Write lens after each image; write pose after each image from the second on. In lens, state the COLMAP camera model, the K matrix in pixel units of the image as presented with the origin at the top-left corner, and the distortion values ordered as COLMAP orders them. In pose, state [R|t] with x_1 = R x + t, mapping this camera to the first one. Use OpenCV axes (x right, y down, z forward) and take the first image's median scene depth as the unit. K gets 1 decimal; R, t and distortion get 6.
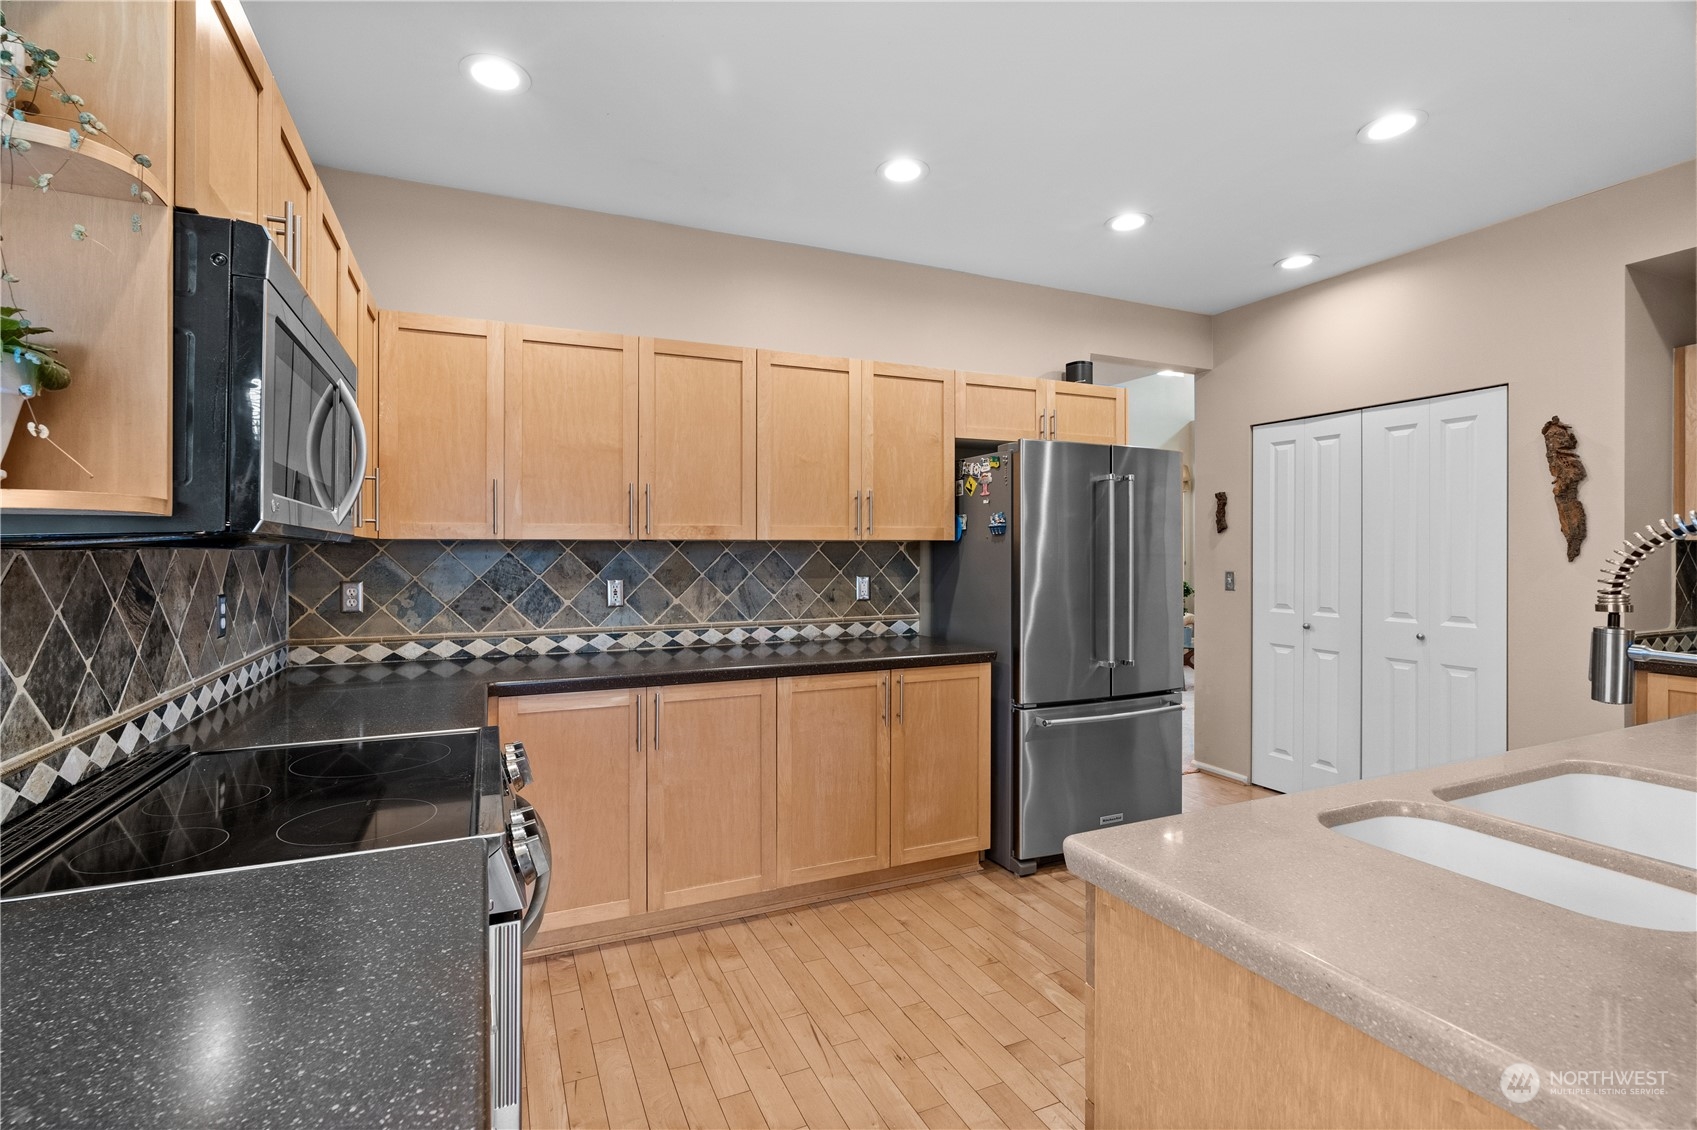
lens RADIAL K [[798.9, 0, 826.4], [0, 798.9, 549.9], [0, 0, 1]] dist [-0.013319, 0.003094]
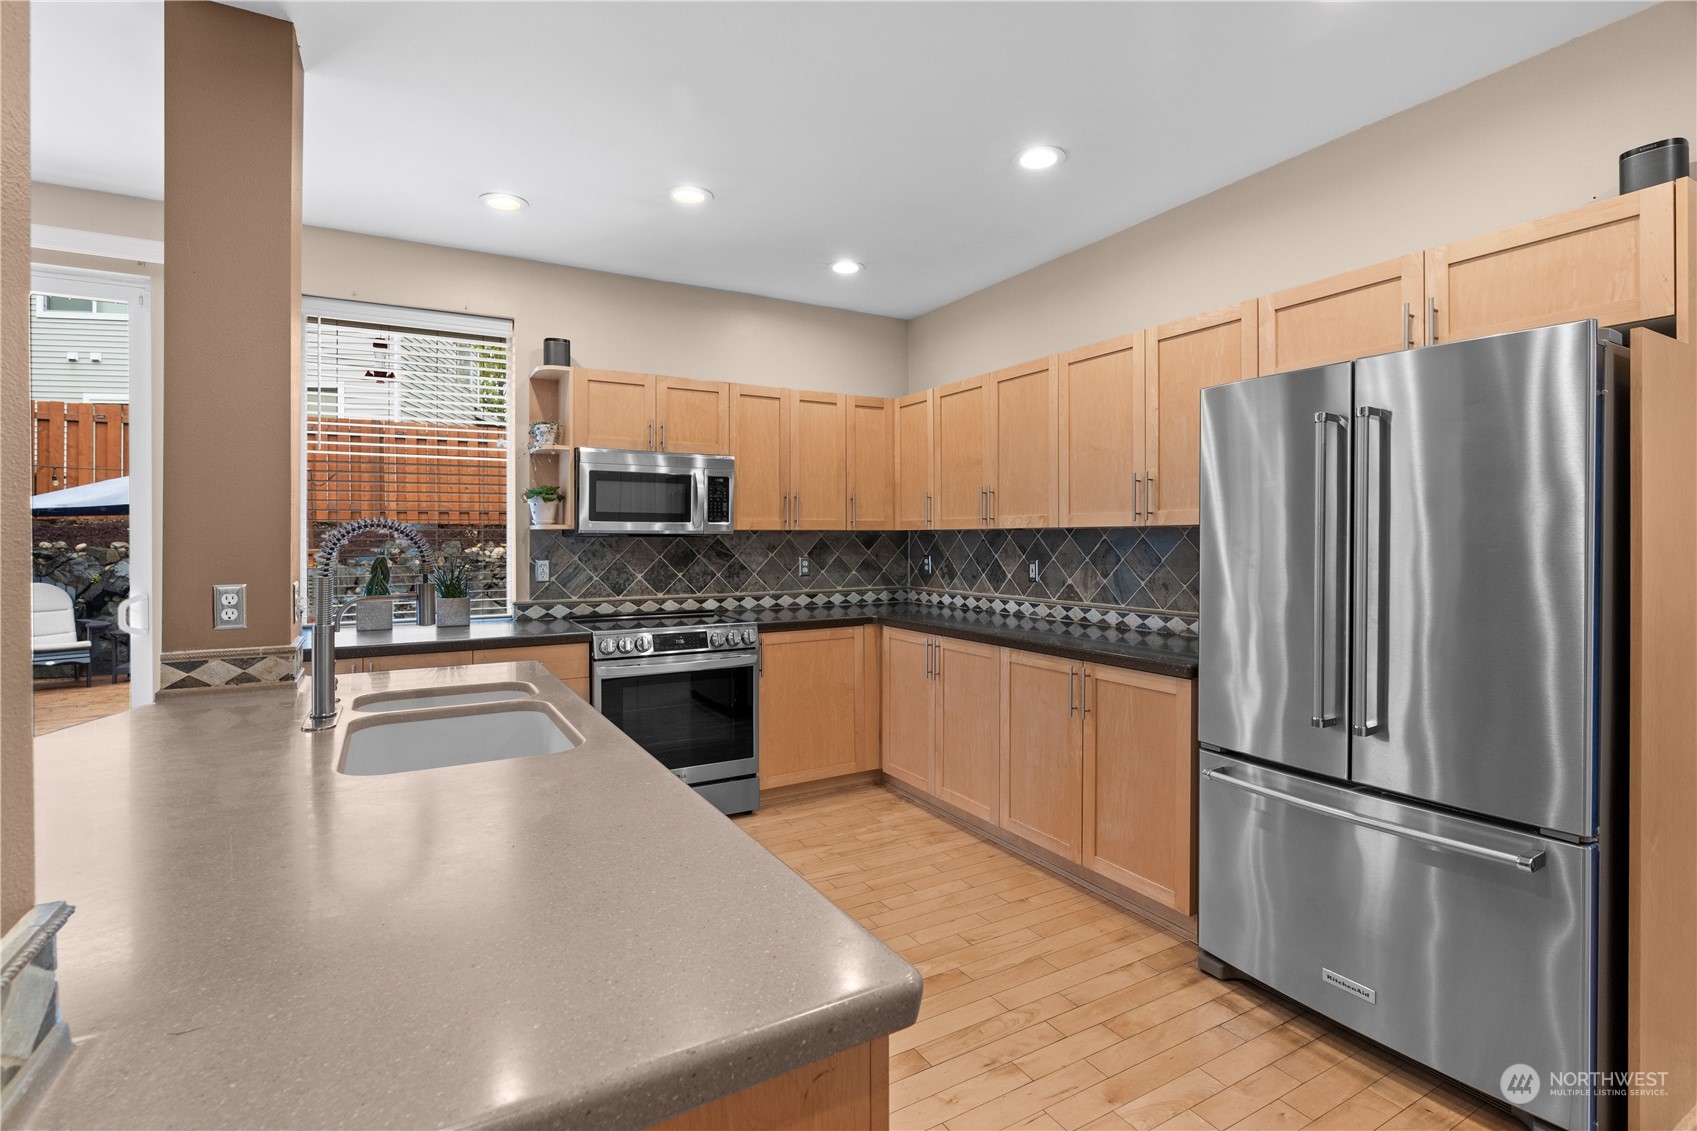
lens RADIAL K [[798.9, 0, 854.4], [0, 798.9, 540.4], [0, 0, 1]] dist [-0.013319, 0.003094]
pose [[0.094973, 0.004291, -0.995471, 0.984462], [0.002049, 0.999988, 0.004506, -0.000277], [0.995478, -0.002468, 0.094963, 0.618290]]
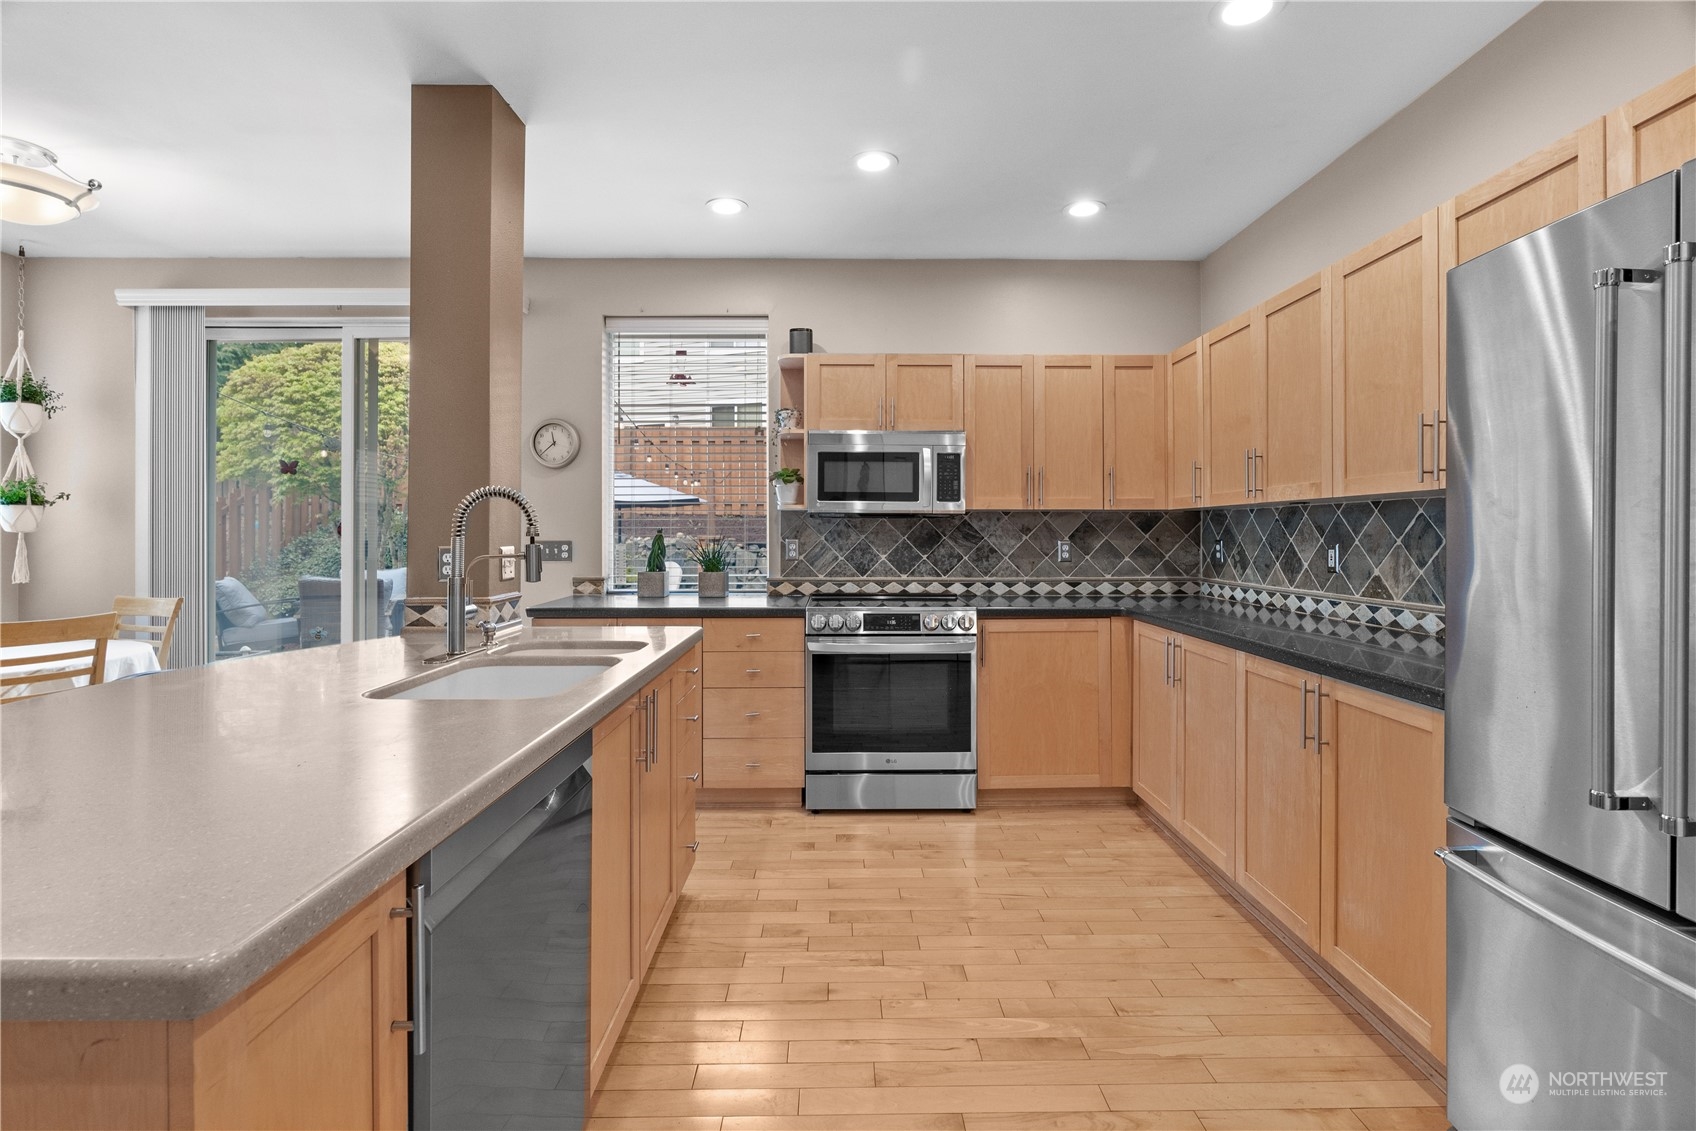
lens RADIAL K [[798.4, 0, 849.8], [0, 798.4, 530.1], [0, 0, 1]] dist [-0.013319, 0.003094]
pose [[-0.403627, -0.003812, -0.914916, 0.866520], [-0.000984, 0.999993, -0.003732, 0.024850], [0.914923, -0.000606, -0.403628, 0.878684]]
